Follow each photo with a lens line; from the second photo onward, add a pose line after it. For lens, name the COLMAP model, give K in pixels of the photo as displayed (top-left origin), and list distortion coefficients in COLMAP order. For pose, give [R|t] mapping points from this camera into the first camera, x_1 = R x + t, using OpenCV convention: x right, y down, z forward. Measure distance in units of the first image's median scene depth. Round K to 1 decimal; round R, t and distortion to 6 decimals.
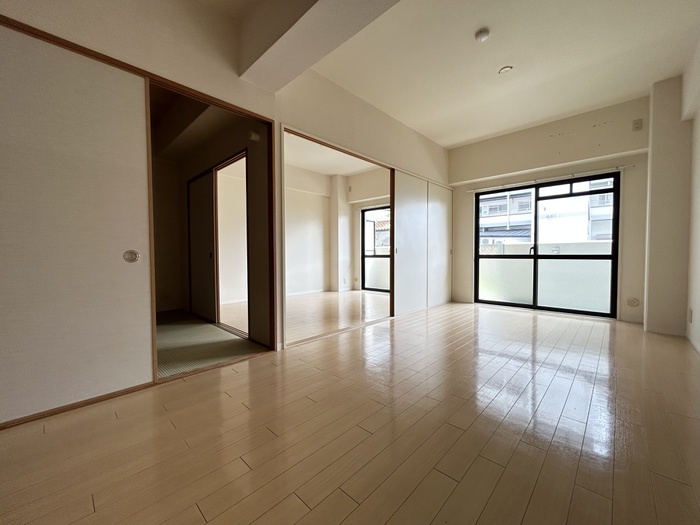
lens RADIAL K [[282.0, 0, 352.3], [0, 282.0, 261.2], [0, 0, 1]] dist [-0.004490, 0.002618]
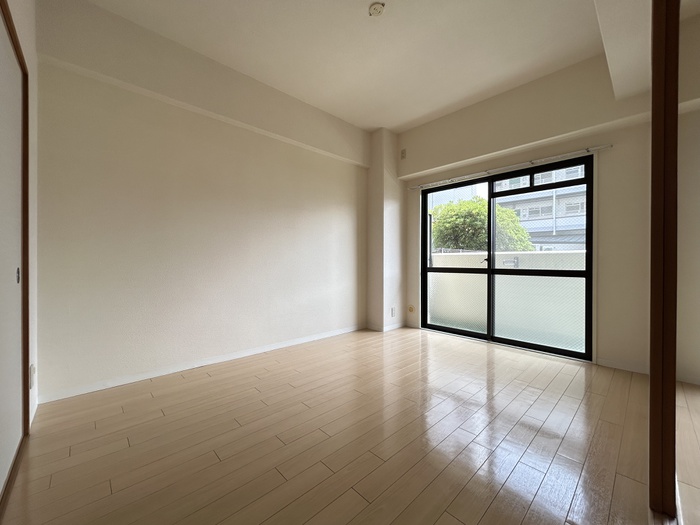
lens RADIAL K [[282.0, 0, 352.3], [0, 282.0, 258.5], [0, 0, 1]] dist [-0.004490, 0.002618]
pose [[0.998560, 0.006304, -0.053274, 0.337575], [-0.008084, 0.999414, -0.033263, -0.023439], [0.053033, 0.033646, 0.998026, 0.232506]]
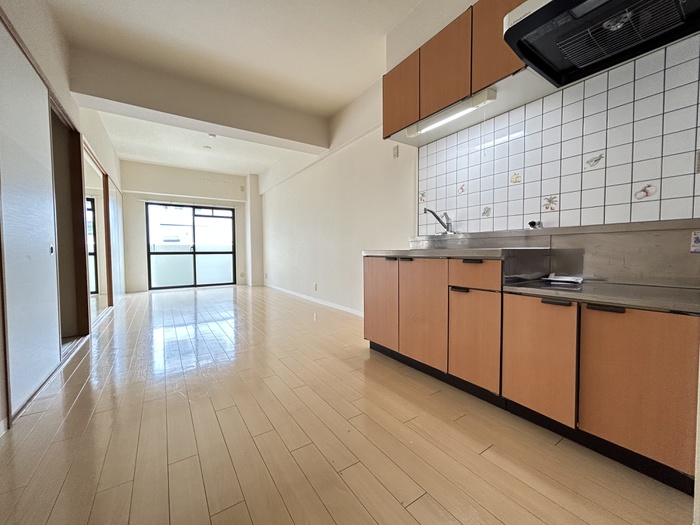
lens RADIAL K [[282.0, 0, 348.0], [0, 282.0, 263.9], [0, 0, 1]] dist [-0.004490, 0.002618]
pose [[0.221300, -0.041769, 0.974311, -0.703236], [0.029824, 0.998905, 0.036050, 0.014368], [-0.974750, 0.021080, 0.222303, -0.170370]]
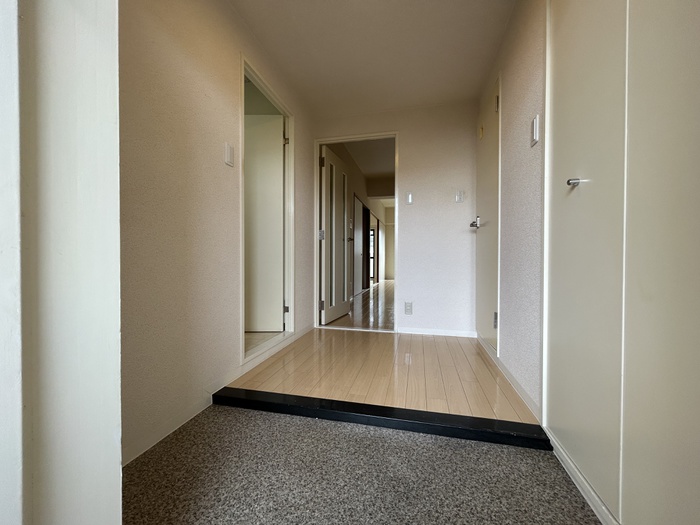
lens RADIAL K [[282.0, 0, 349.4], [0, 282.0, 260.4], [0, 0, 1]] dist [-0.004490, 0.002618]
pose [[0.865517, -0.002291, 0.500875, -1.208290], [0.011944, 0.999800, -0.016067, 0.045324], [-0.500738, 0.019889, 0.865370, -0.913890]]
